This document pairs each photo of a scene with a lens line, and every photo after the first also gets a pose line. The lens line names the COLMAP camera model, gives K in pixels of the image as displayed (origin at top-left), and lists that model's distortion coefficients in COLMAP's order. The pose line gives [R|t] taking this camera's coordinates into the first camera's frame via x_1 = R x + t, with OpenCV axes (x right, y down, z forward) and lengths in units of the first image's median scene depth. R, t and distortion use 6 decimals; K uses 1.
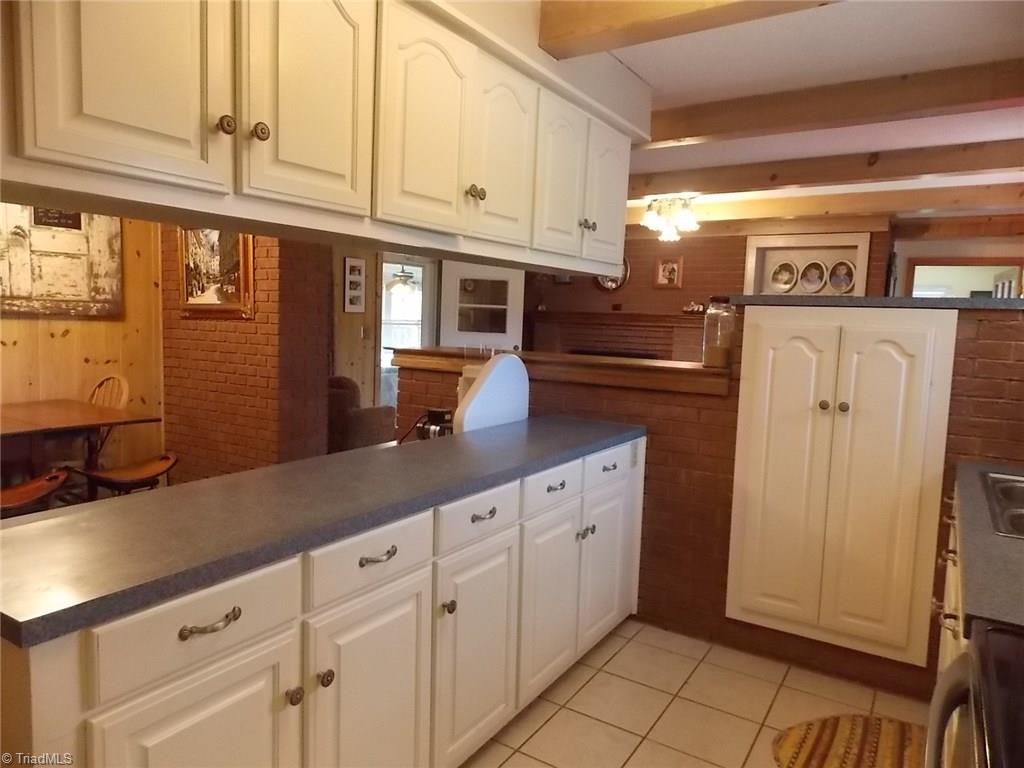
lens RADIAL K [[690.8, 0, 513.9], [0, 690.8, 387.2], [0, 0, 1]] dist [0.007138, 0.000185]
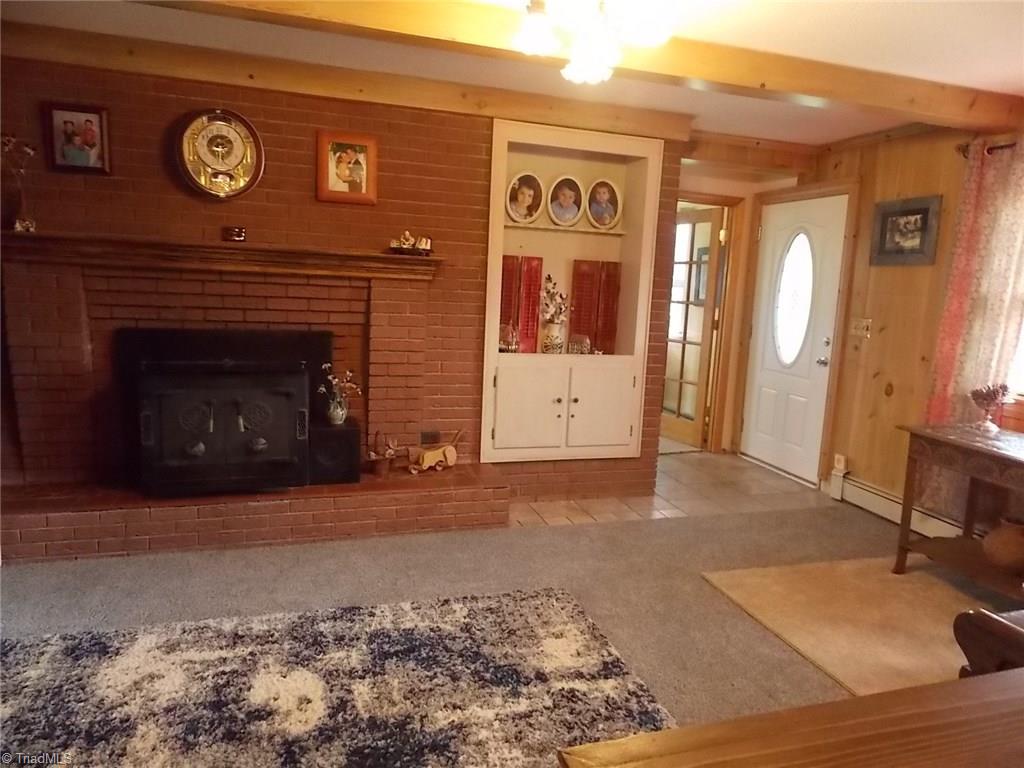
lens RADIAL K [[690.8, 0, 512.4], [0, 690.8, 384.5], [0, 0, 1]] dist [0.007138, 0.000185]
pose [[0.653555, -0.121539, 0.747057, -0.103353], [0.046330, 0.991596, 0.120792, -0.070170], [-0.755460, -0.044333, 0.653693, 0.611223]]
